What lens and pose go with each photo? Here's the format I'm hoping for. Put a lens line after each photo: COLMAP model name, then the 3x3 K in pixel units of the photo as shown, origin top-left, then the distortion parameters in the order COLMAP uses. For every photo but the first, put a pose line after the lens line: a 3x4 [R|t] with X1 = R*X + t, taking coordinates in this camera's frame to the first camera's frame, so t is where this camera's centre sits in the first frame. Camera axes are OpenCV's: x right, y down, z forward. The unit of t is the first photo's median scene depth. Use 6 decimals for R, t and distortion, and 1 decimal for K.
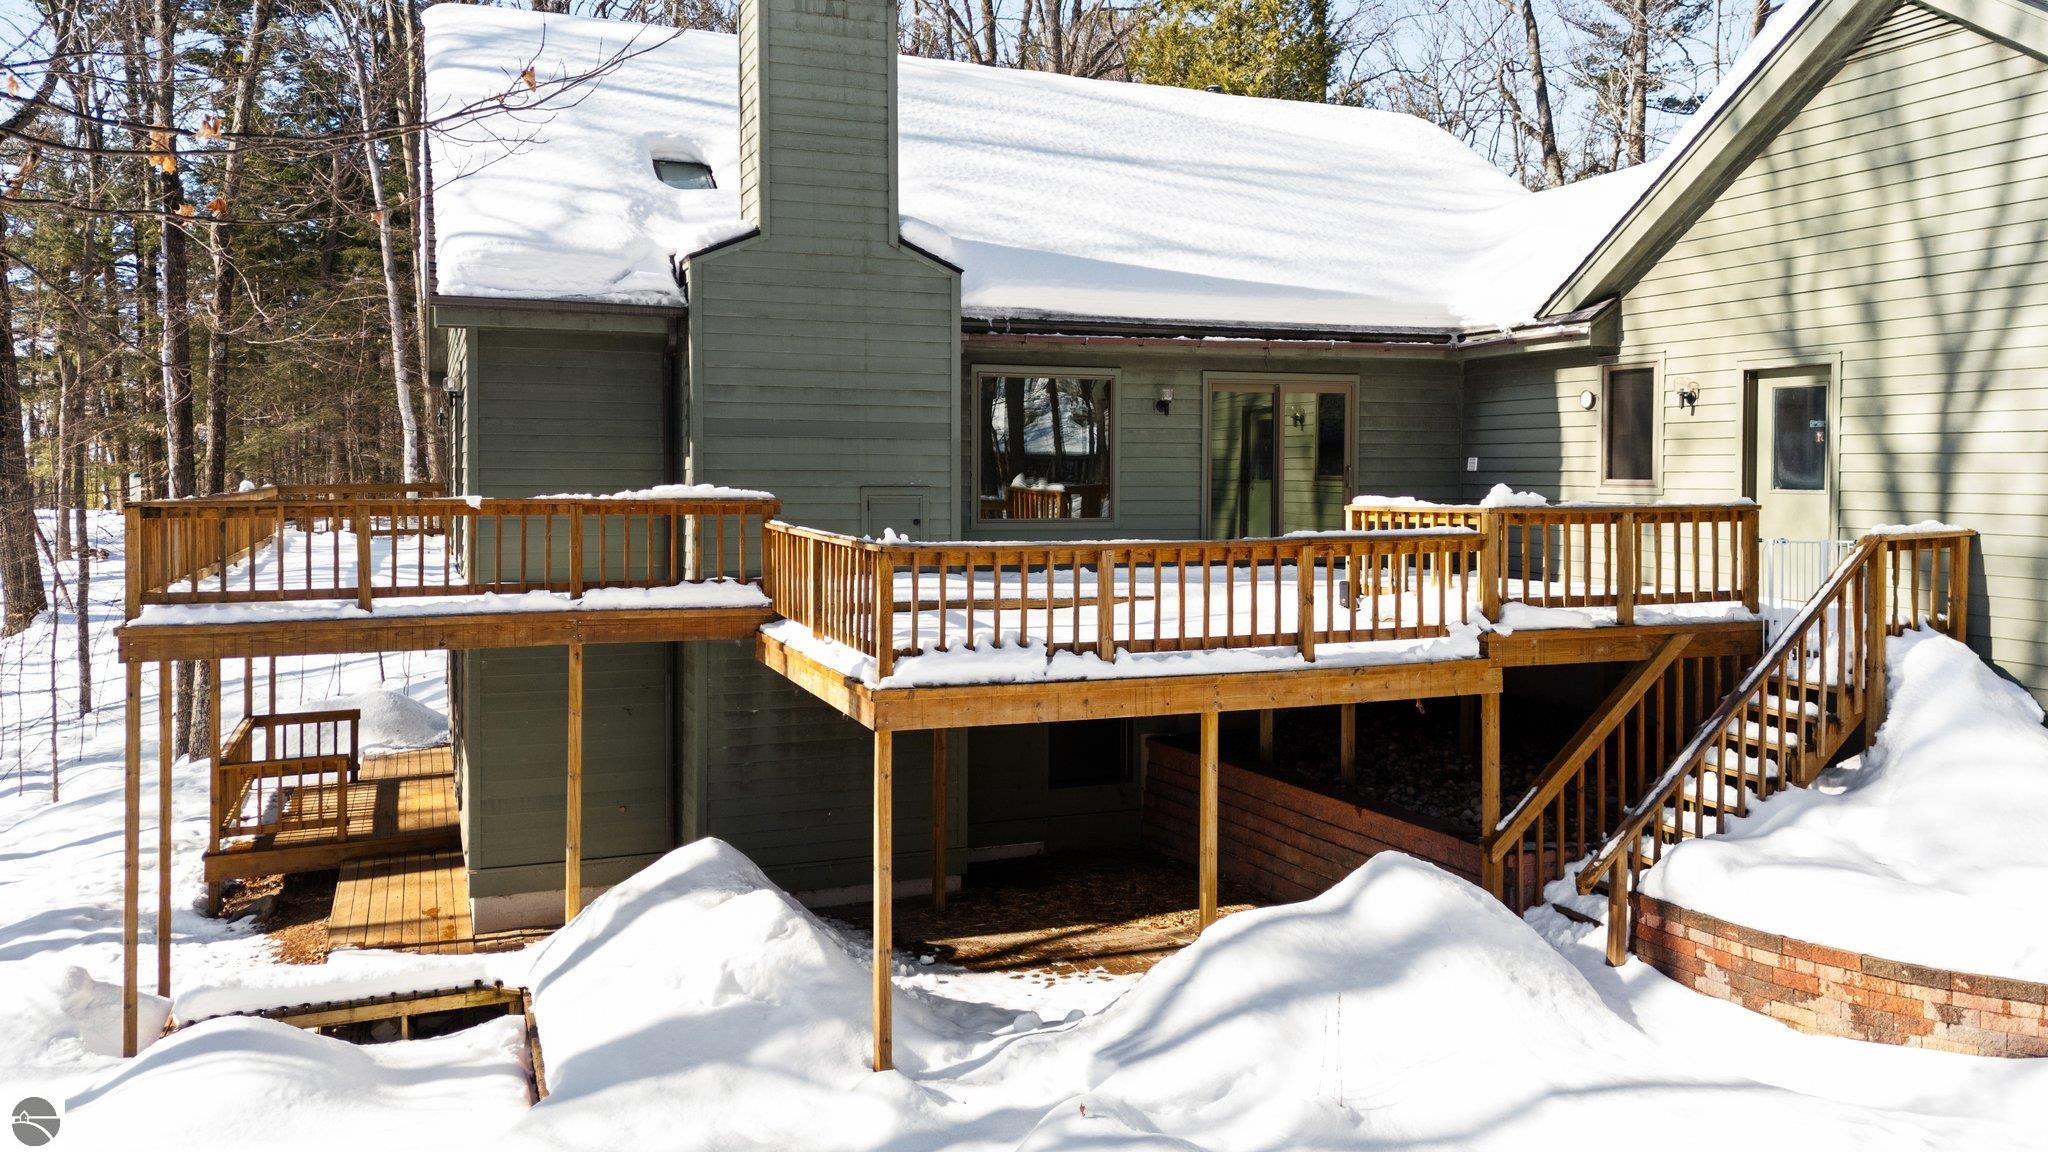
lens RADIAL K [[1517.6, 0, 1024.0], [0, 1517.6, 576.0], [0, 0, 1]] dist [0.082187, -0.002441]
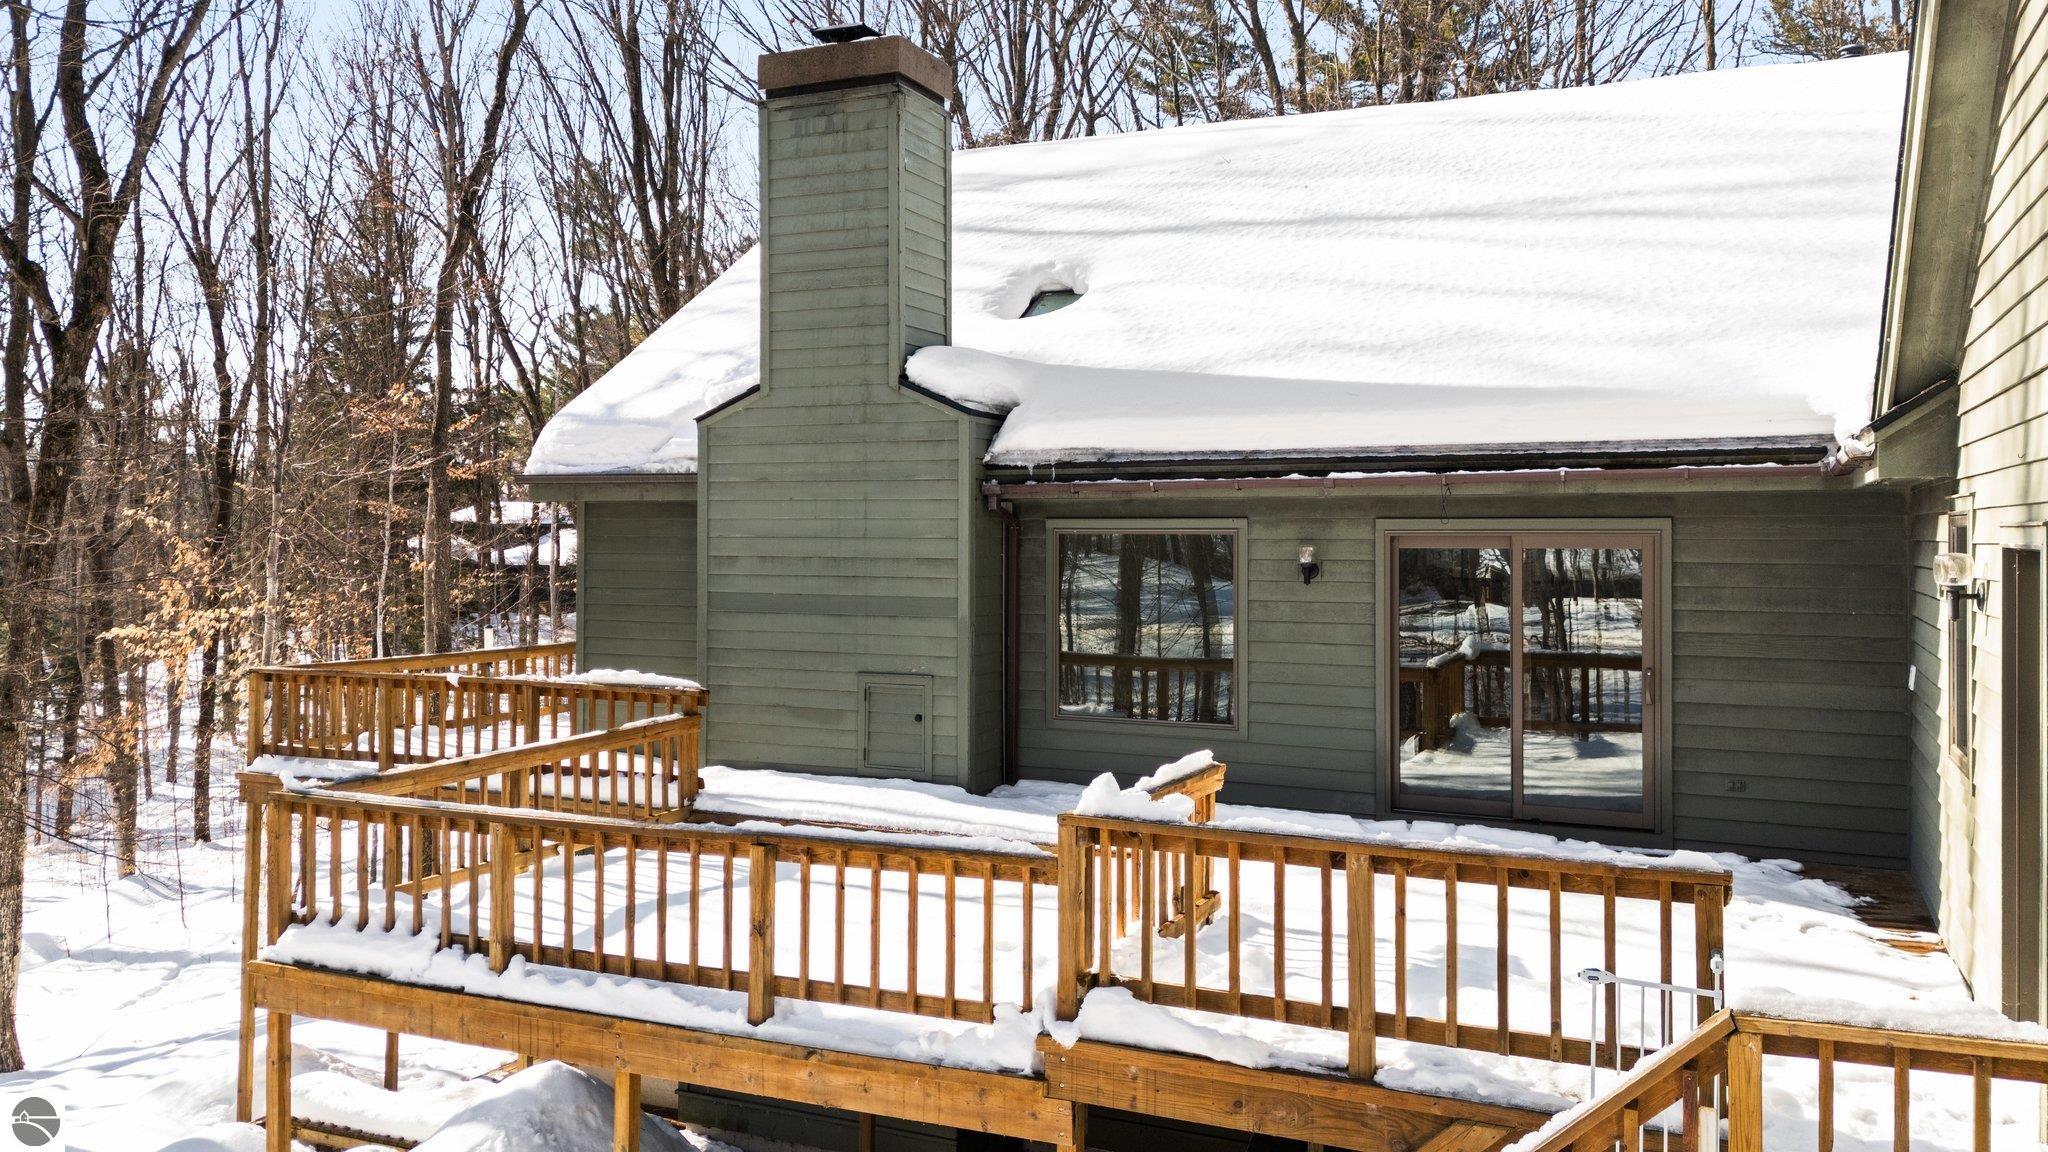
lens RADIAL K [[1565.4, 0, 1029.3], [0, 1565.4, 531.7], [0, 0, 1]] dist [0.046042, -0.003638]
pose [[0.697599, -0.001868, -0.716486, 0.632633], [-0.049843, 0.997447, -0.051130, -0.105766], [0.714752, 0.071380, 0.695726, 0.498964]]
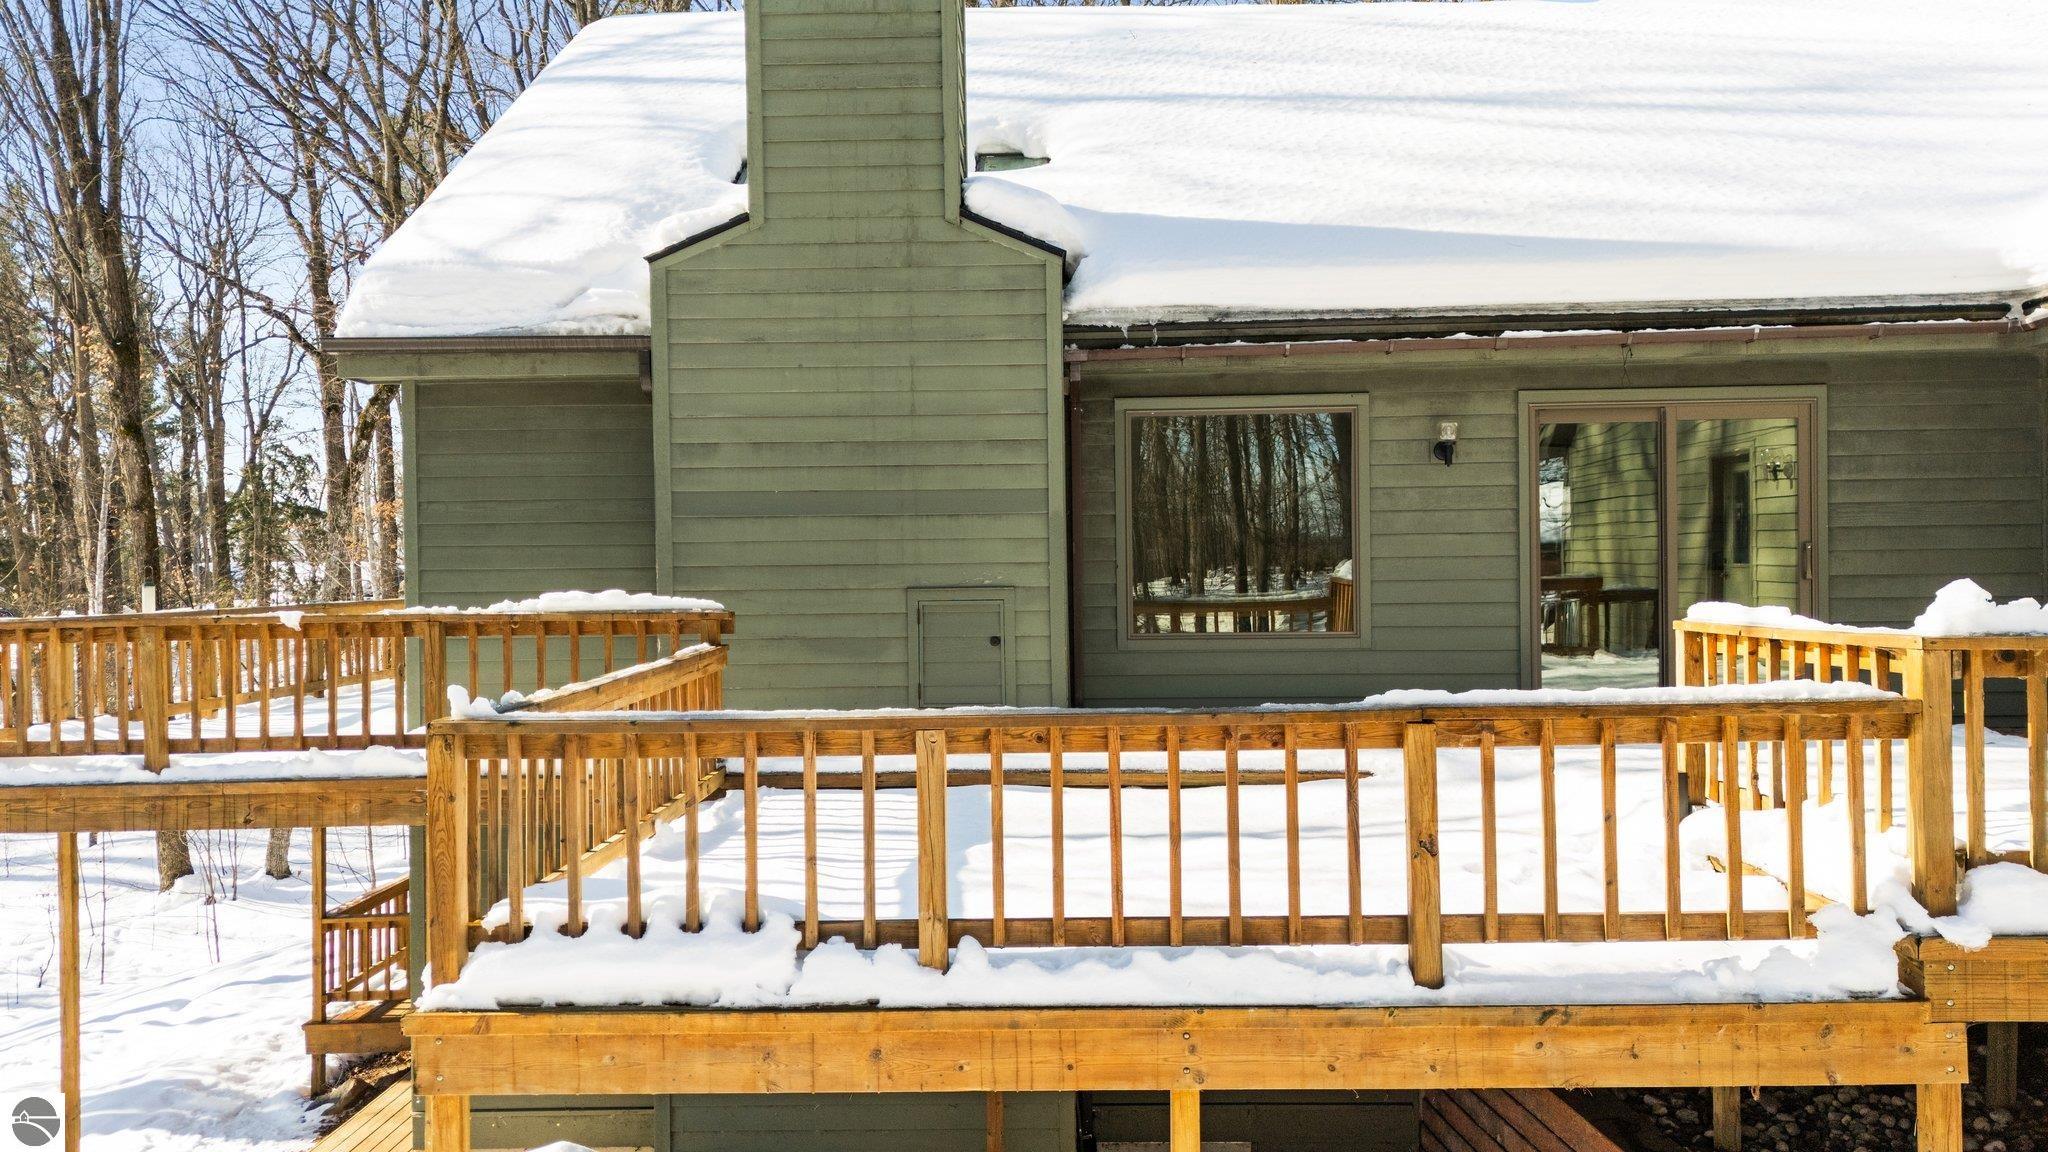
lens RADIAL K [[1506.7, 0, 1027.5], [0, 1506.7, 602.4], [0, 0, 1]] dist [0.072054, -0.066851]
pose [[0.923886, -0.004909, -0.382637, 0.208703], [-0.009880, 0.999278, -0.036676, -0.031897], [0.382541, 0.037665, 0.923170, 0.453006]]
